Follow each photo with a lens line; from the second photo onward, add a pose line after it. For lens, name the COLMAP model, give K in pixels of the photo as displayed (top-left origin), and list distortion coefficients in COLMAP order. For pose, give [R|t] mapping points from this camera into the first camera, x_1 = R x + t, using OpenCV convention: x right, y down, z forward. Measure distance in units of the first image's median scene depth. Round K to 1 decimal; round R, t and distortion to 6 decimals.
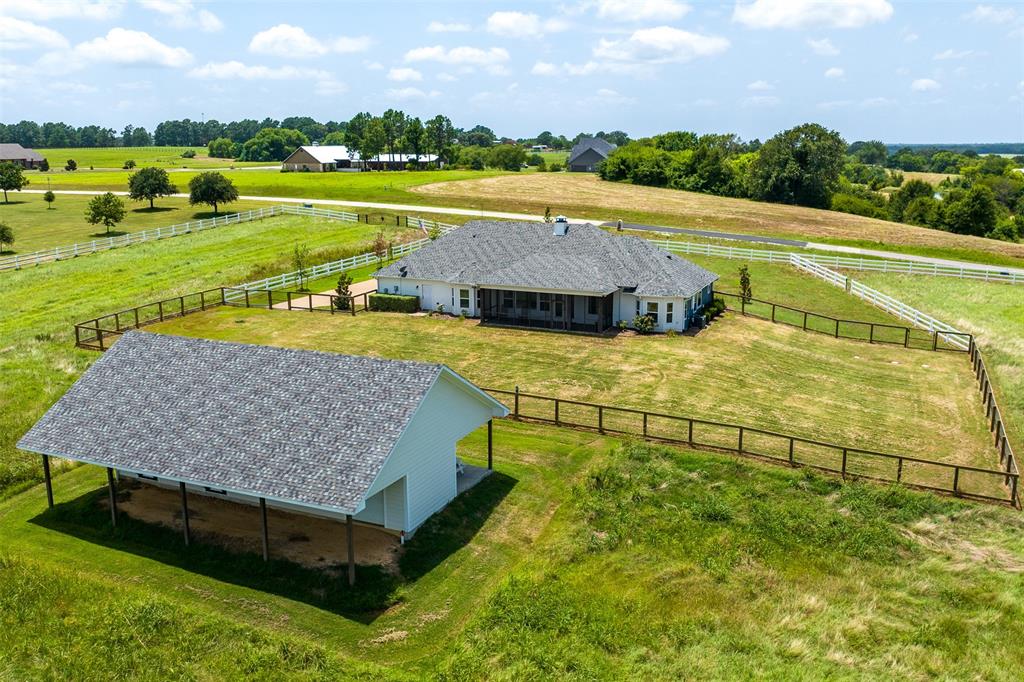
lens RADIAL K [[1014.9, 0, 508.2], [0, 1014.9, 340.7], [0, 0, 1]] dist [-0.016827, 0.000000]
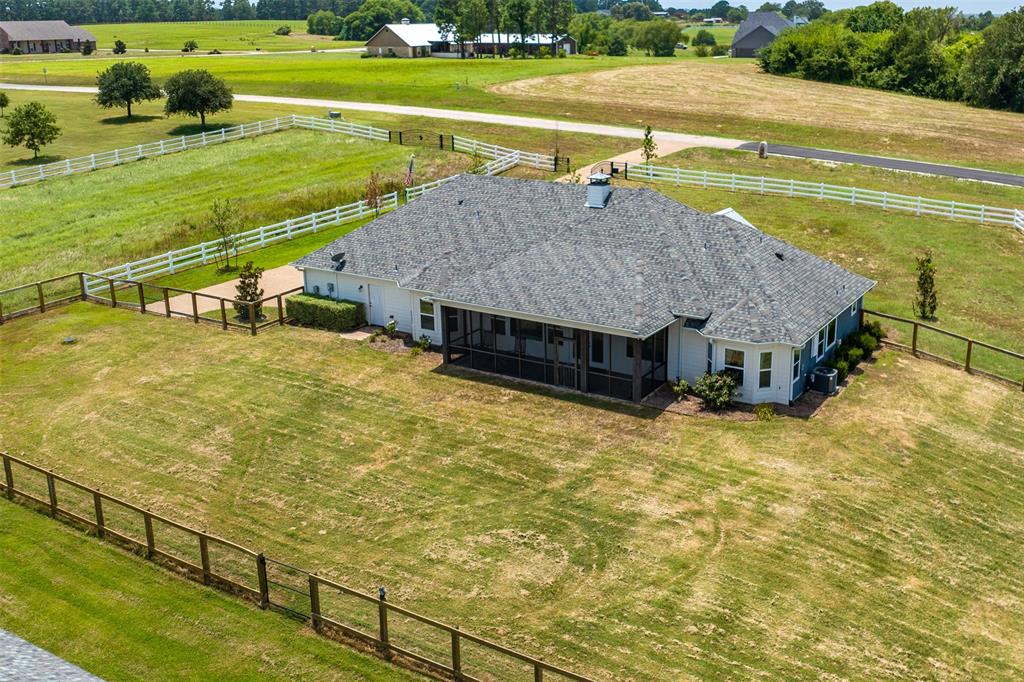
lens RADIAL K [[1221.3, 0, 515.7], [0, 1221.3, 340.9], [0, 0, 1]] dist [-0.023578, 0.000000]
pose [[0.992300, 0.028907, -0.120434, 0.064582], [-0.020615, 0.997367, 0.069534, -0.052940], [0.122127, -0.066516, 0.990283, 0.208911]]
